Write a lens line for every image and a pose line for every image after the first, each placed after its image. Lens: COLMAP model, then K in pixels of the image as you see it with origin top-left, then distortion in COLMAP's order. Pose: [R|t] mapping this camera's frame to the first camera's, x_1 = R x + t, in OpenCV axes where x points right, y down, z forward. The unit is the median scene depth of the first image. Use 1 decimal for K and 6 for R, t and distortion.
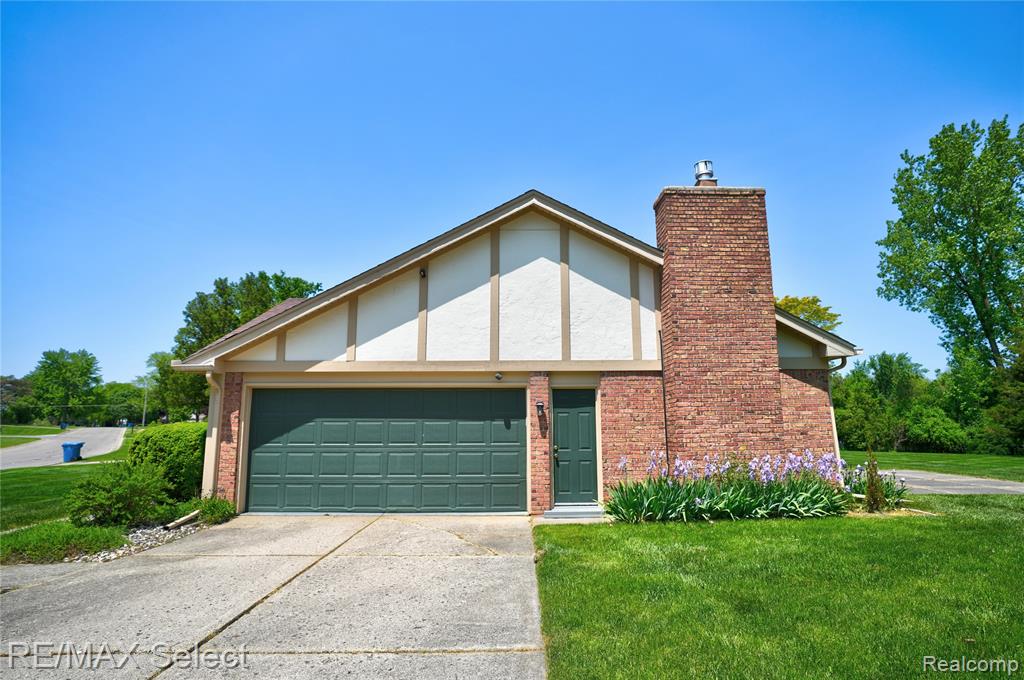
lens RADIAL K [[518.5, 0, 513.9], [0, 518.5, 344.5], [0, 0, 1]] dist [-0.038048, 0.005333]
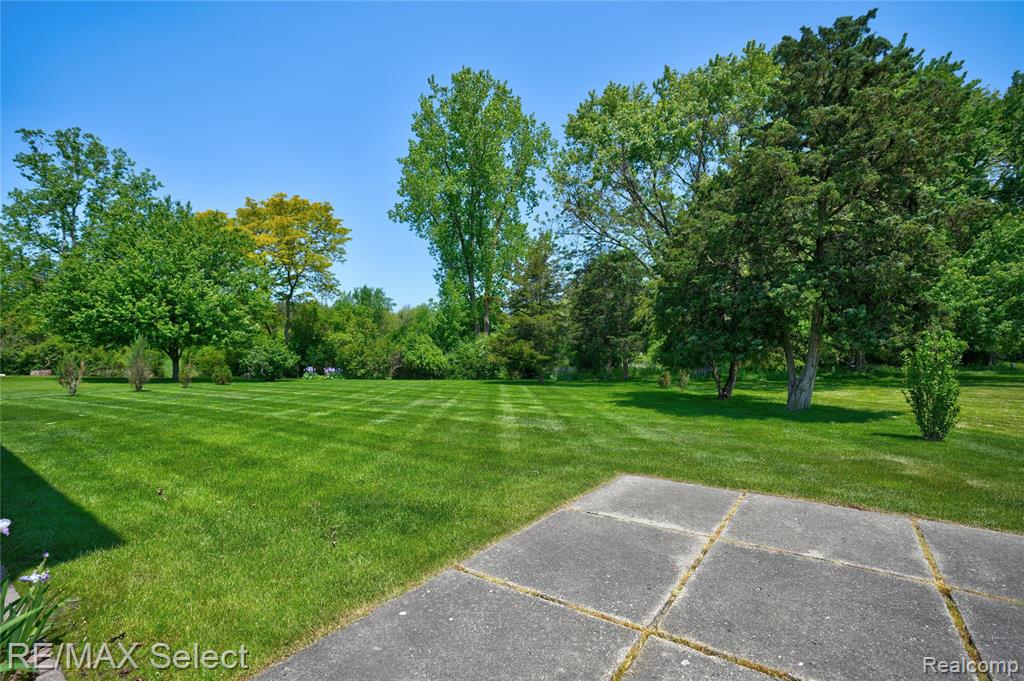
lens RADIAL K [[479.4, 0, 518.9], [0, 479.4, 339.4], [0, 0, 1]] dist [-0.059246, 0.021729]
pose [[0.566305, 0.019016, 0.823976, 0.136069], [-0.132965, 0.988746, 0.068566, 0.042191], [-0.813400, -0.148389, 0.562460, 0.298209]]
